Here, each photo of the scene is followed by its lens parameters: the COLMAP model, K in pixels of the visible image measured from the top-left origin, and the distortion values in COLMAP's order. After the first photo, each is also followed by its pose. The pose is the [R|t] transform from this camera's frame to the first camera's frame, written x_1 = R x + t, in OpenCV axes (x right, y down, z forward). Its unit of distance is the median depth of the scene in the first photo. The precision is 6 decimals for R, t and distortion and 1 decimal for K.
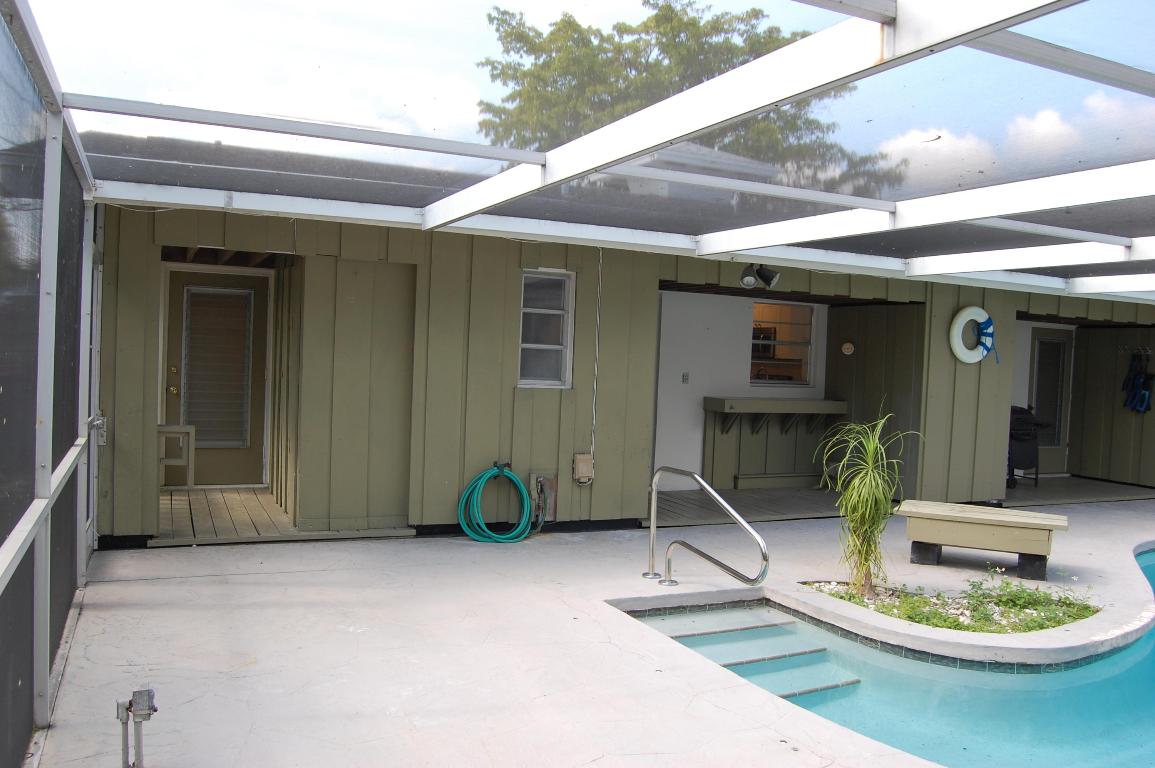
lens RADIAL K [[932.1, 0, 577.5], [0, 932.1, 384.0], [0, 0, 1]] dist [-0.099524, 0.051354]
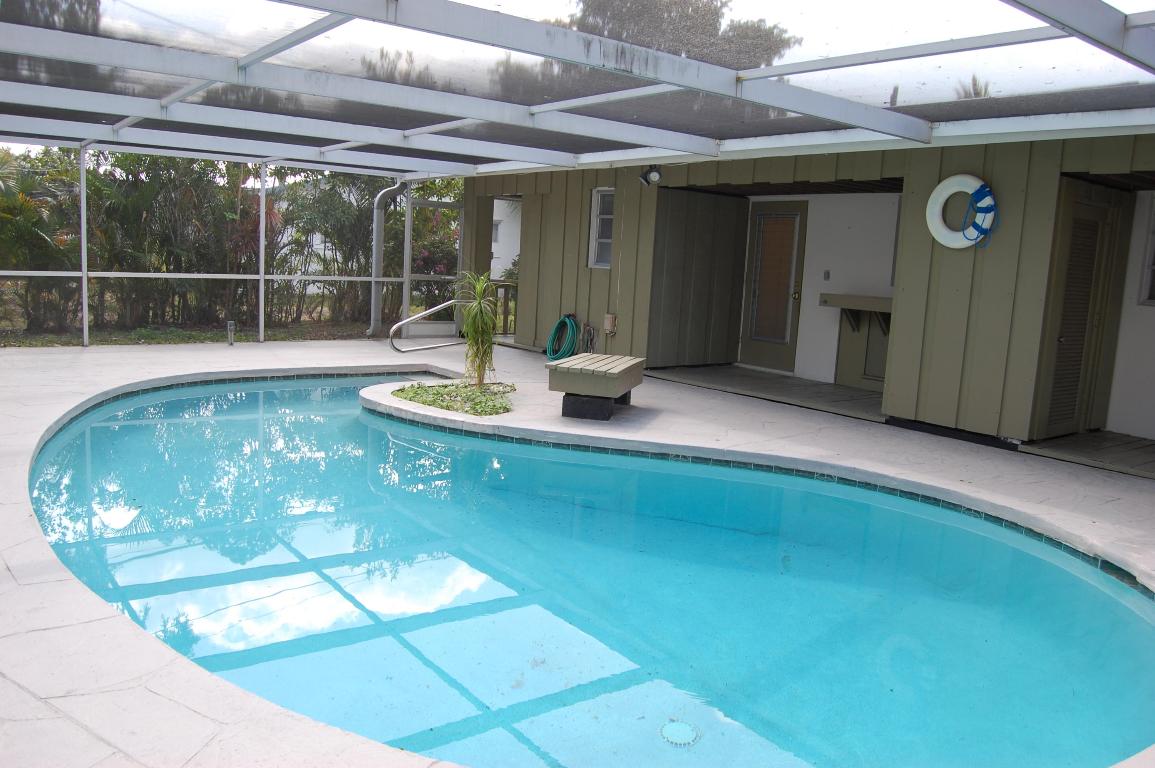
lens RADIAL K [[945.7, 0, 613.8], [0, 945.7, 388.2], [0, 0, 1]] dist [0.106827, 0.003701]
pose [[0.251284, 0.106511, -0.962035, 1.417411], [-0.078884, 0.992874, 0.089321, 0.055397], [0.964694, 0.053444, 0.257896, 0.629299]]
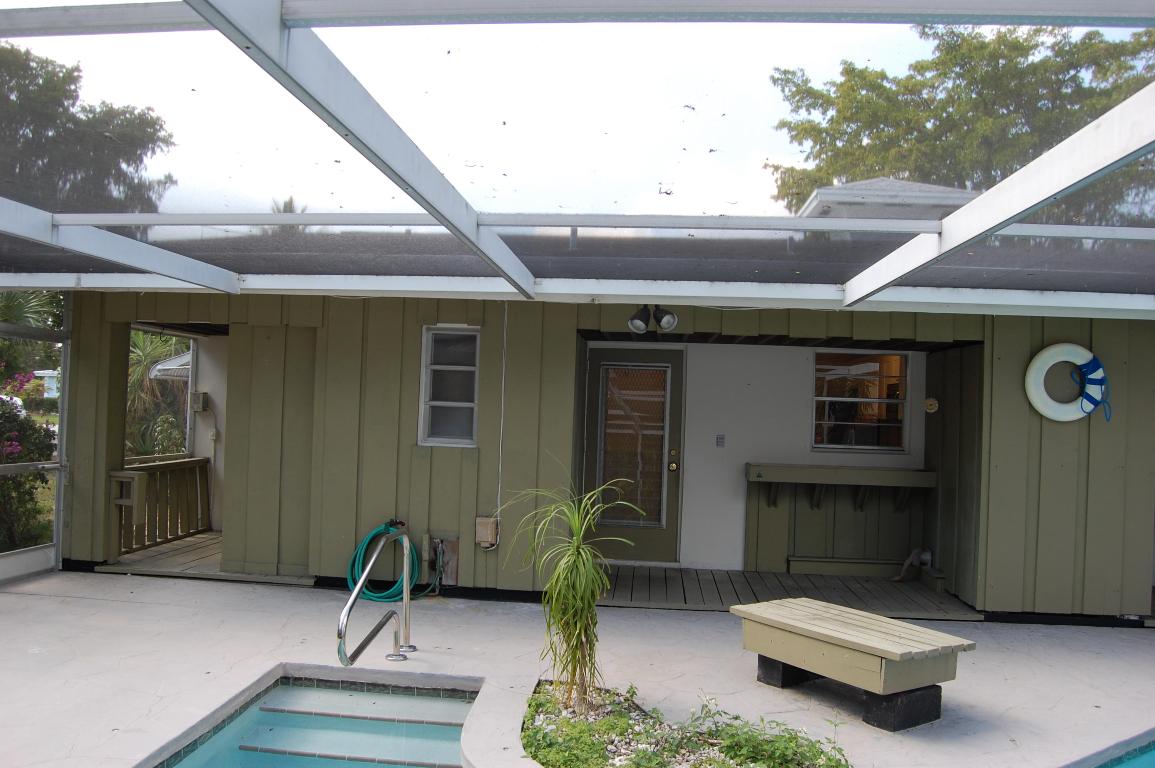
lens RADIAL K [[908.5, 0, 577.5], [0, 908.5, 384.0], [0, 0, 1]] dist [-0.086377, 0.012367]
pose [[0.866342, -0.023929, -0.498878, 0.545749], [-0.015480, 0.997085, -0.074708, 0.007701], [0.499211, 0.072445, 0.863446, 0.241162]]
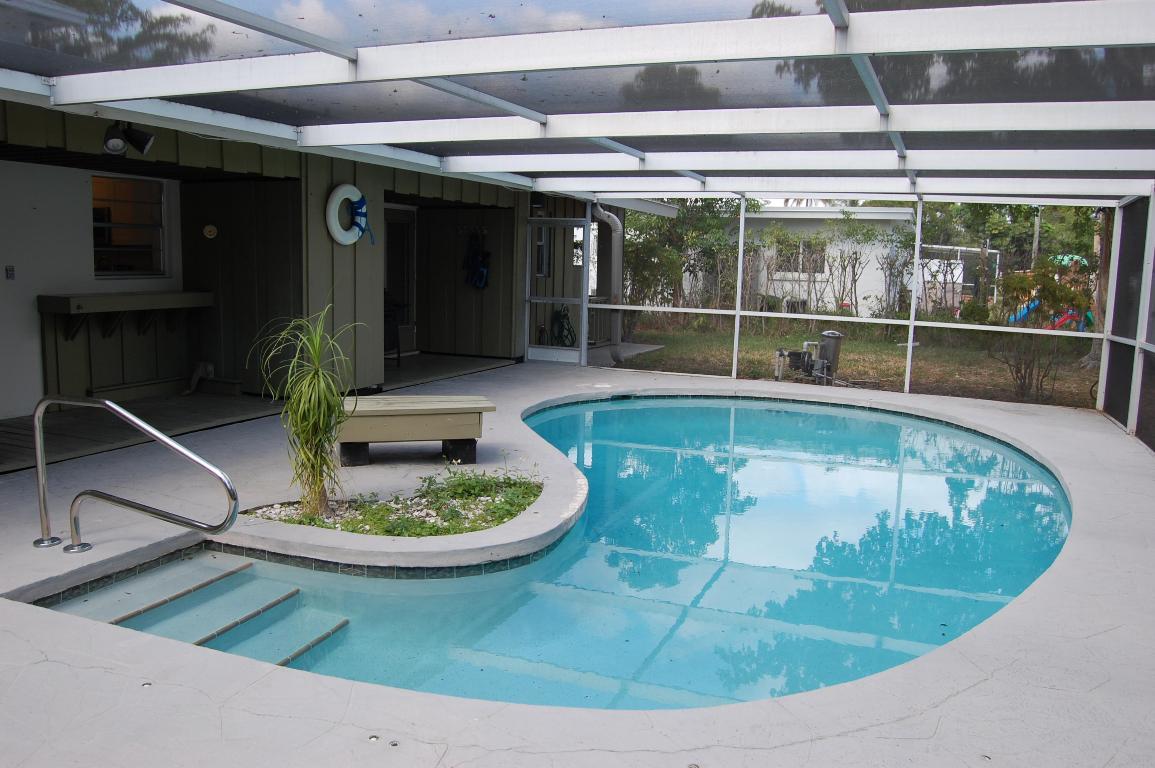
lens RADIAL K [[932.1, 0, 577.5], [0, 932.1, 384.0], [0, 0, 1]] dist [-0.099524, 0.051354]
pose [[0.734916, -0.112884, 0.668697, -0.062513], [0.029108, 0.990391, 0.135199, -0.003083], [-0.677533, -0.079895, 0.731140, 0.158436]]
